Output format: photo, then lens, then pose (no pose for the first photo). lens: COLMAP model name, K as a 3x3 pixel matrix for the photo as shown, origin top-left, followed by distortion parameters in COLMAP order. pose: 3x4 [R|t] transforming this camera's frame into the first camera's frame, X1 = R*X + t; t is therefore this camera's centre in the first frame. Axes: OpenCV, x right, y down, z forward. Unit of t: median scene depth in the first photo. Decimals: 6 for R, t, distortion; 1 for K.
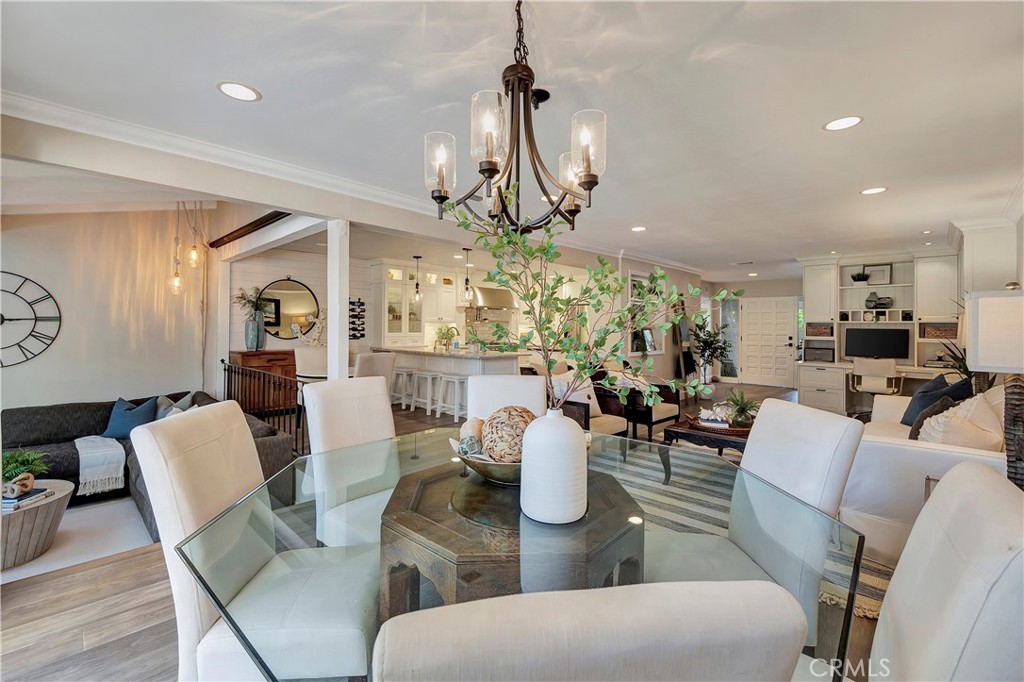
lens RADIAL K [[441.6, 0, 502.3], [0, 441.6, 327.7], [0, 0, 1]] dist [-0.002195, -0.000339]
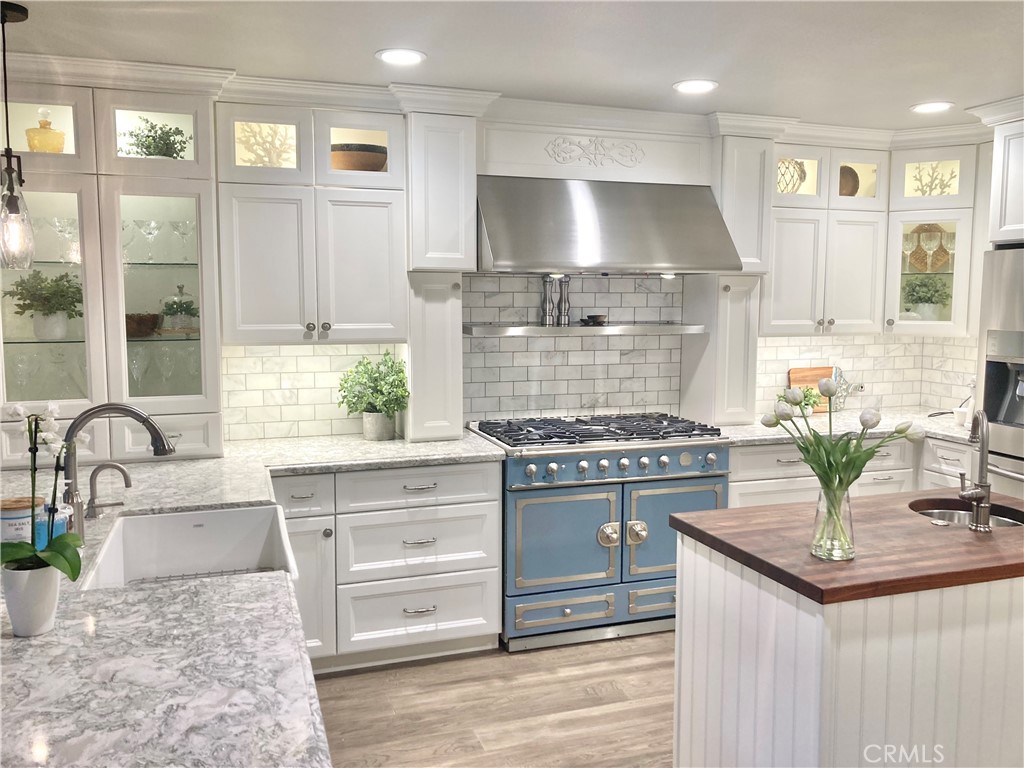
lens RADIAL K [[828.4, 0, 507.4], [0, 828.4, 379.8], [0, 0, 1]] dist [0.012096, -0.005457]
pose [[0.895247, 0.036960, -0.444034, 0.170447], [0.006733, 0.995318, 0.096423, -0.044311], [0.445519, -0.089312, 0.890807, 0.874713]]
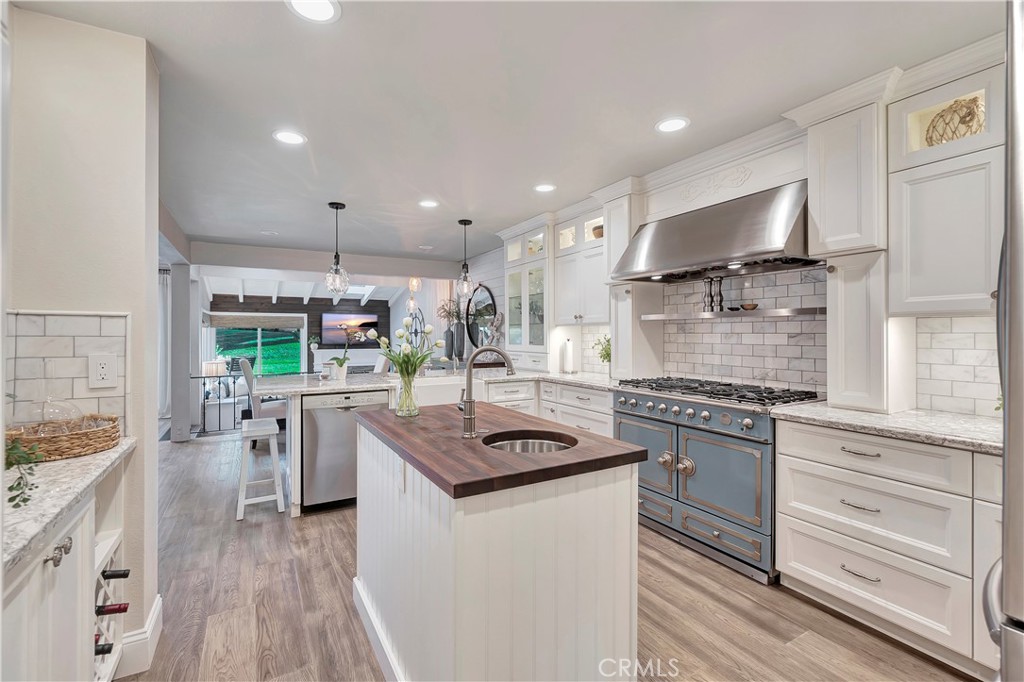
lens RADIAL K [[441.6, 0, 510.1], [0, 441.6, 335.2], [0, 0, 1]] dist [-0.002195, -0.000339]
pose [[-0.261538, -0.006439, -0.965172, 0.431703], [-0.000872, 0.999979, -0.006435, 0.002238], [0.965193, -0.000841, -0.261538, 1.376420]]
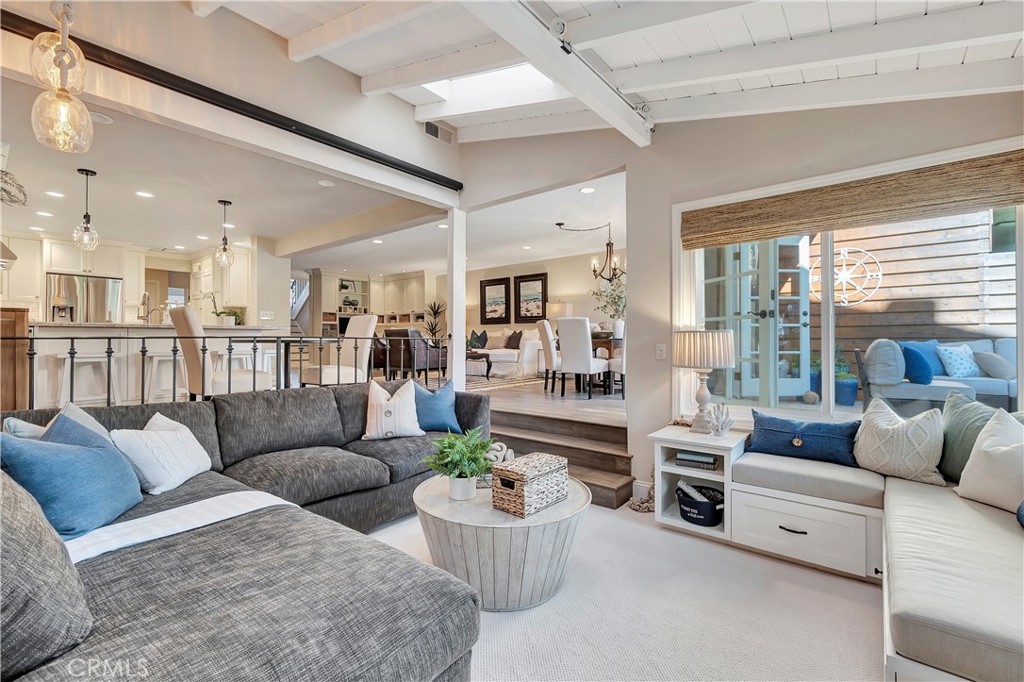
lens RADIAL K [[441.6, 0, 508.6], [0, 441.6, 337.5], [0, 0, 1]] dist [-0.002195, -0.000339]
pose [[-0.084165, -0.005380, 0.996437, -0.950502], [-0.000380, 0.999986, 0.005367, 0.072281], [-0.996452, 0.000073, -0.084166, 0.533350]]
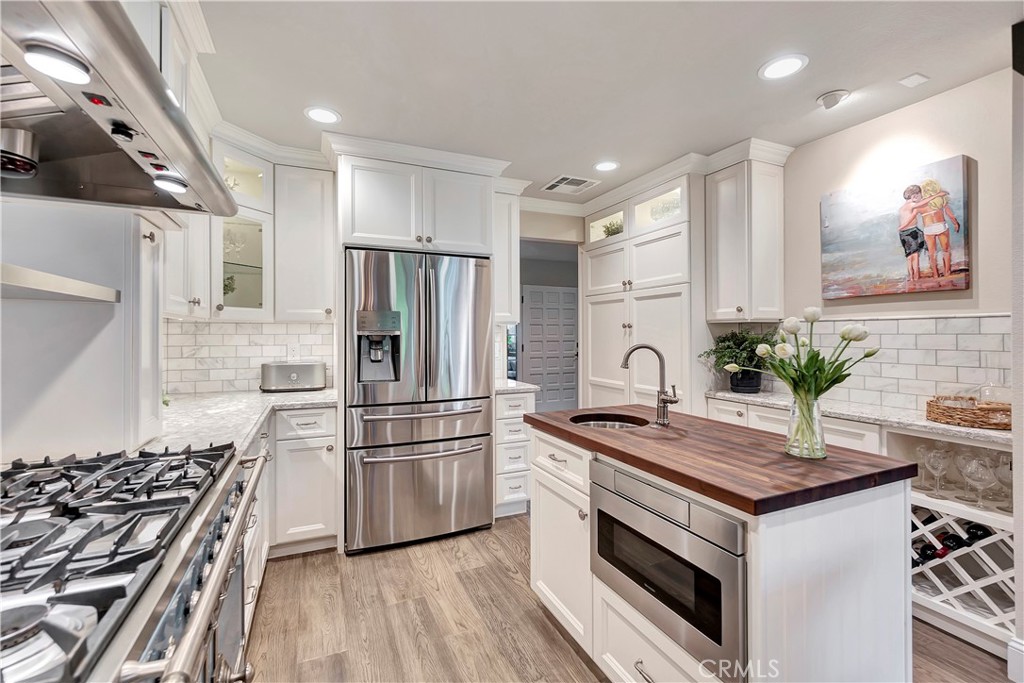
lens RADIAL K [[441.6, 0, 513.1], [0, 441.6, 334.1], [0, 0, 1]] dist [-0.002195, -0.000339]
pose [[0.366256, -0.012423, 0.930431, -0.106370], [0.006350, 0.999921, 0.010852, -0.003216], [-0.930493, 0.001933, 0.366306, 1.273500]]
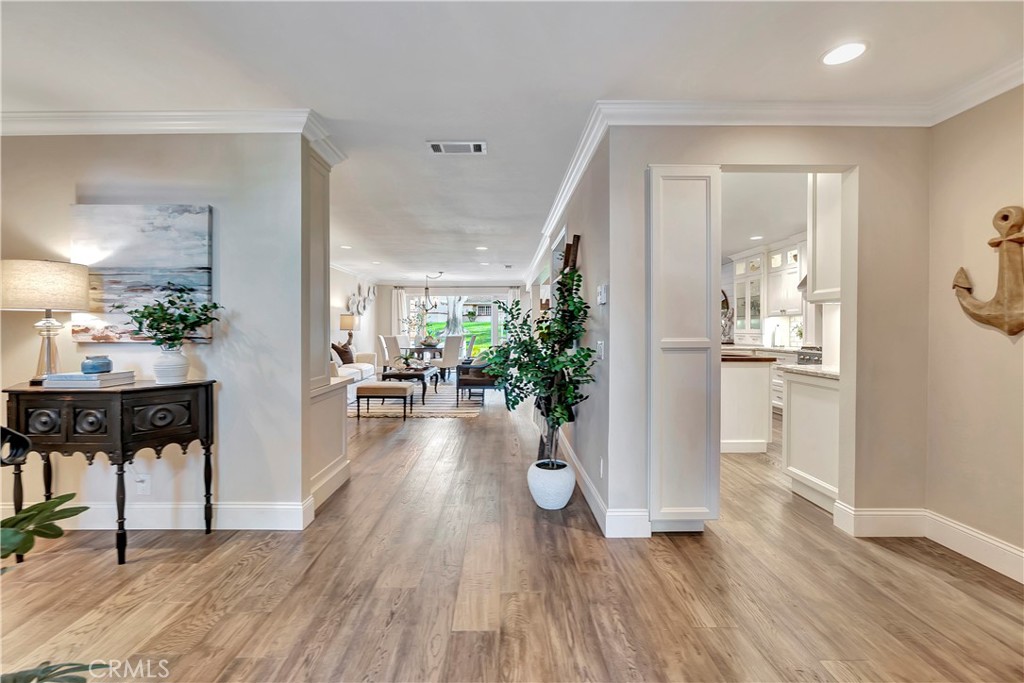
lens RADIAL K [[441.6, 0, 504.8], [0, 441.6, 333.6], [0, 0, 1]] dist [-0.002195, -0.000339]
pose [[-0.708387, -0.000673, -0.705824, 0.943970], [-0.007046, 0.999956, 0.006118, 0.022143], [0.705789, 0.009307, -0.708361, 1.566374]]
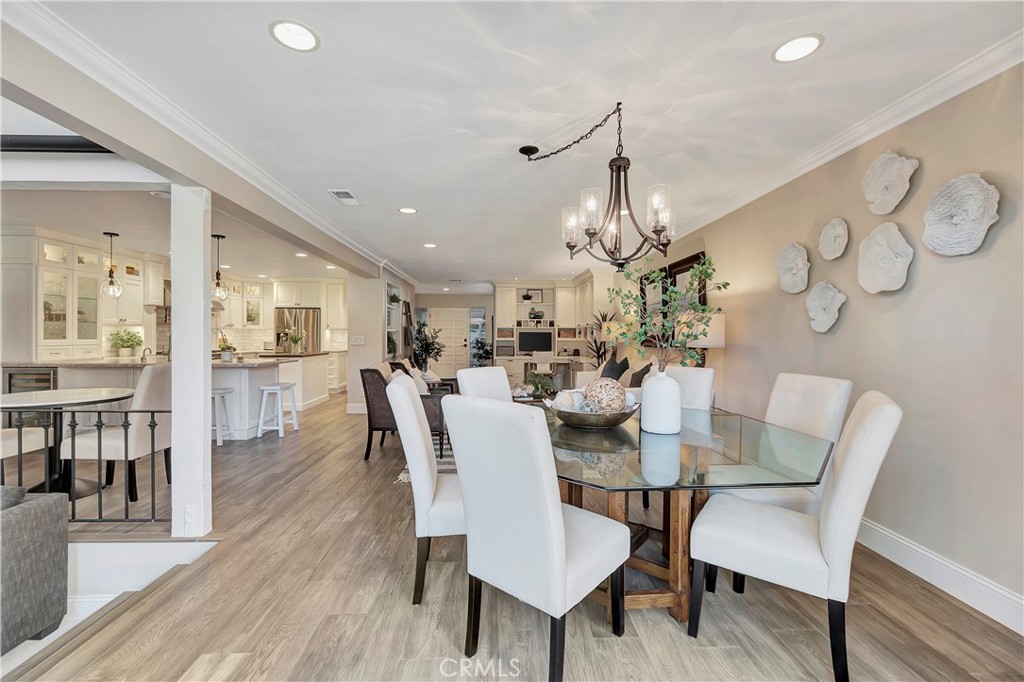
lens RADIAL K [[441.6, 0, 508.3], [0, 441.6, 338.2], [0, 0, 1]] dist [-0.002195, -0.000339]
pose [[0.684426, -0.011329, 0.728995, -0.309350], [0.004516, 0.999926, 0.011299, 0.005325], [-0.729069, -0.004441, 0.684426, 0.043481]]
